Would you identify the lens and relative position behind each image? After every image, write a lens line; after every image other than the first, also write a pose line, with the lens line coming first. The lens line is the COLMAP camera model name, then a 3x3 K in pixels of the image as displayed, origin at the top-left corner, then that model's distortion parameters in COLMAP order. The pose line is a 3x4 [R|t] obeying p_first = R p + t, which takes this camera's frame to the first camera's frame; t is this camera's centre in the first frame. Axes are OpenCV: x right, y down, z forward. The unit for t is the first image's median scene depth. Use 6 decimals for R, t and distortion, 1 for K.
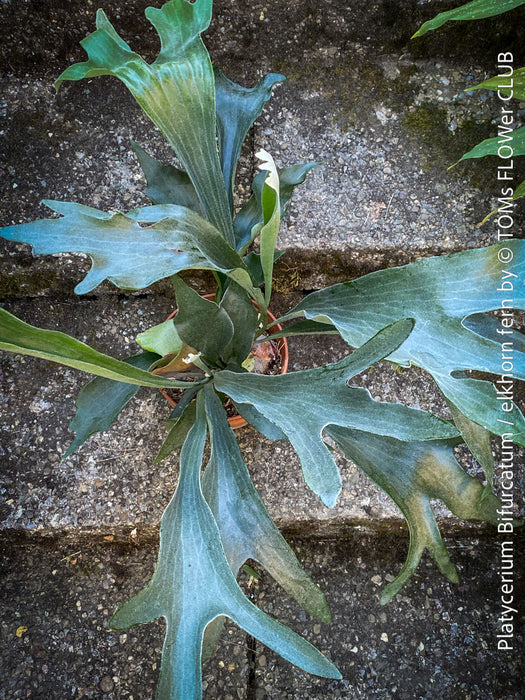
lens RADIAL K [[839.4, 0, 267.5], [0, 839.4, 350.8], [0, 0, 1]] dist [0.215501, -0.668285]
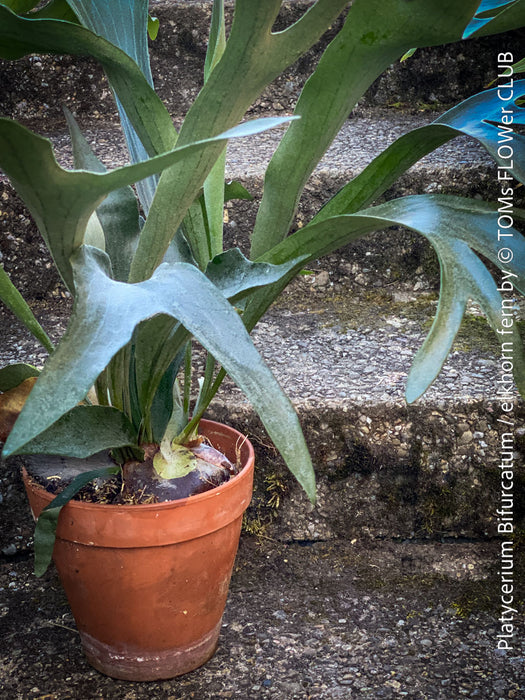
lens RADIAL K [[1402.1, 0, 263.2], [0, 1402.1, 353.1], [0, 0, 1]] dist [0.089467, 0.288679]
pose [[0.999827, -0.015258, -0.010626, 0.038038], [0.001823, 0.649160, -0.760650, 0.639983], [0.018504, 0.760499, 0.649076, 0.265936]]
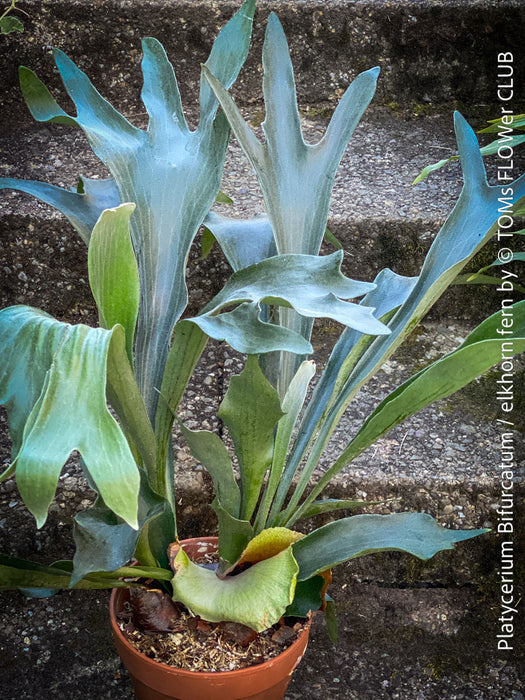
lens RADIAL K [[1402.1, 0, 263.2], [0, 1402.1, 353.1], [0, 0, 1]] dist [0.089467, 0.288679]
pose [[0.999092, 0.020687, 0.037249, -0.027824], [0.006014, 0.797009, -0.603938, 0.506865], [-0.042182, 0.603614, 0.796160, -0.035783]]
